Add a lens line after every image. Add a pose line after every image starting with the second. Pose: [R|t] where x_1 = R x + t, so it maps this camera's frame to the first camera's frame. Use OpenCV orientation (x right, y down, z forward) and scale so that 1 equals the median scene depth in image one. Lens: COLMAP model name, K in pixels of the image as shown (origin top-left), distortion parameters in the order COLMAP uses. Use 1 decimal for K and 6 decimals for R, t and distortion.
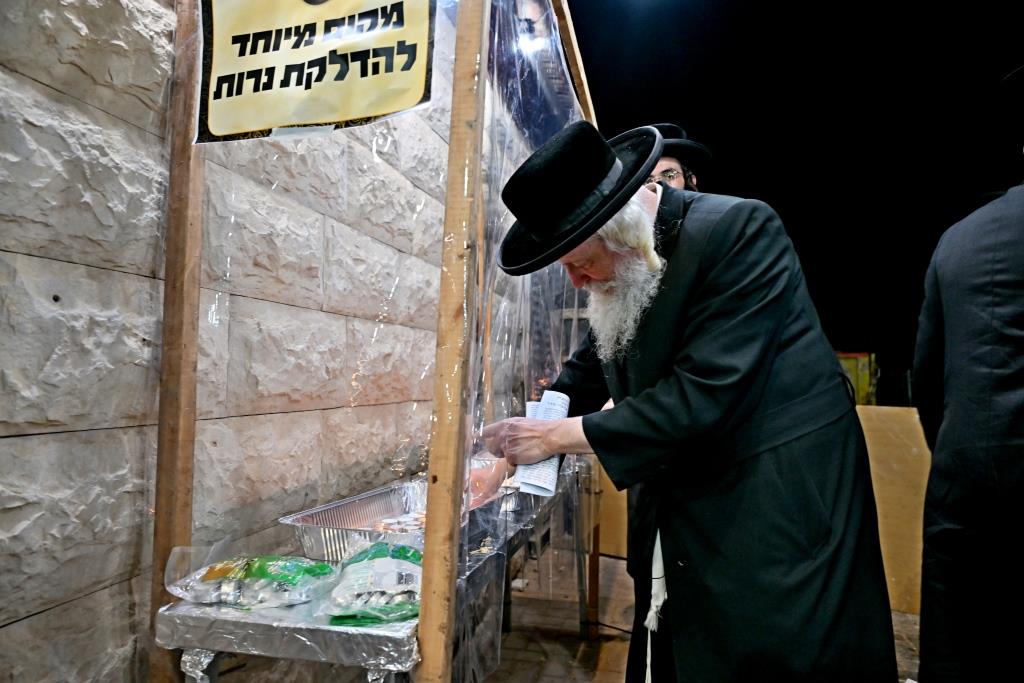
lens RADIAL K [[663.4, 0, 509.8], [0, 663.4, 358.3], [0, 0, 1]] dist [0.000813, -0.006041]
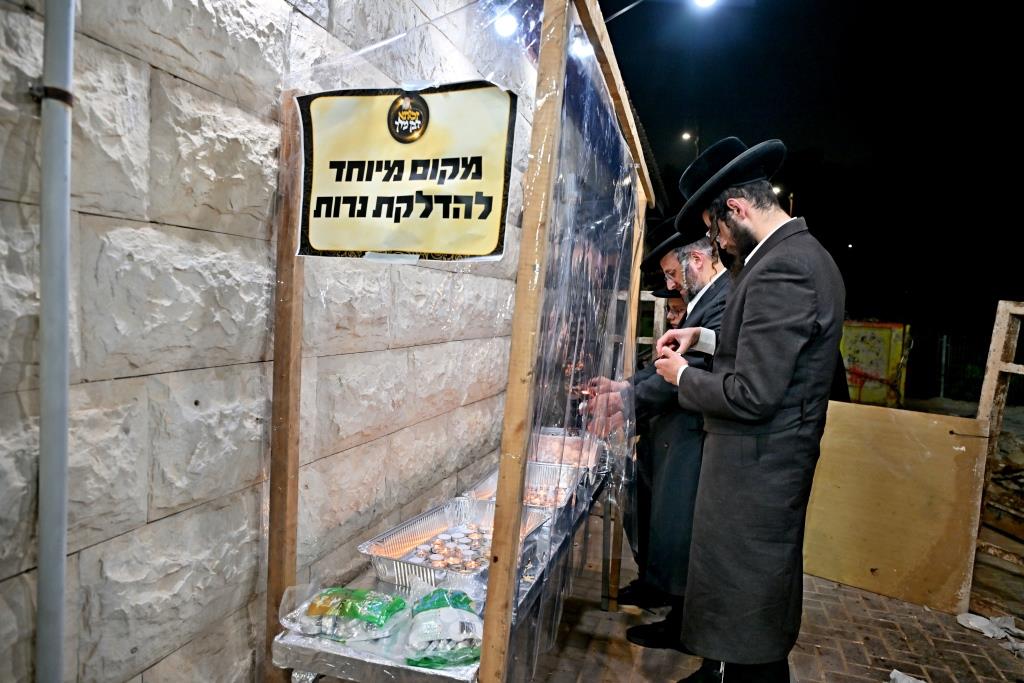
lens RADIAL K [[663.4, 0, 509.8], [0, 663.4, 358.3], [0, 0, 1]] dist [0.000813, -0.006041]
pose [[0.998142, 0.043050, -0.043118, -0.044205], [-0.037957, 0.992909, 0.112657, -0.302786], [0.047662, -0.110811, 0.992698, -0.176788]]
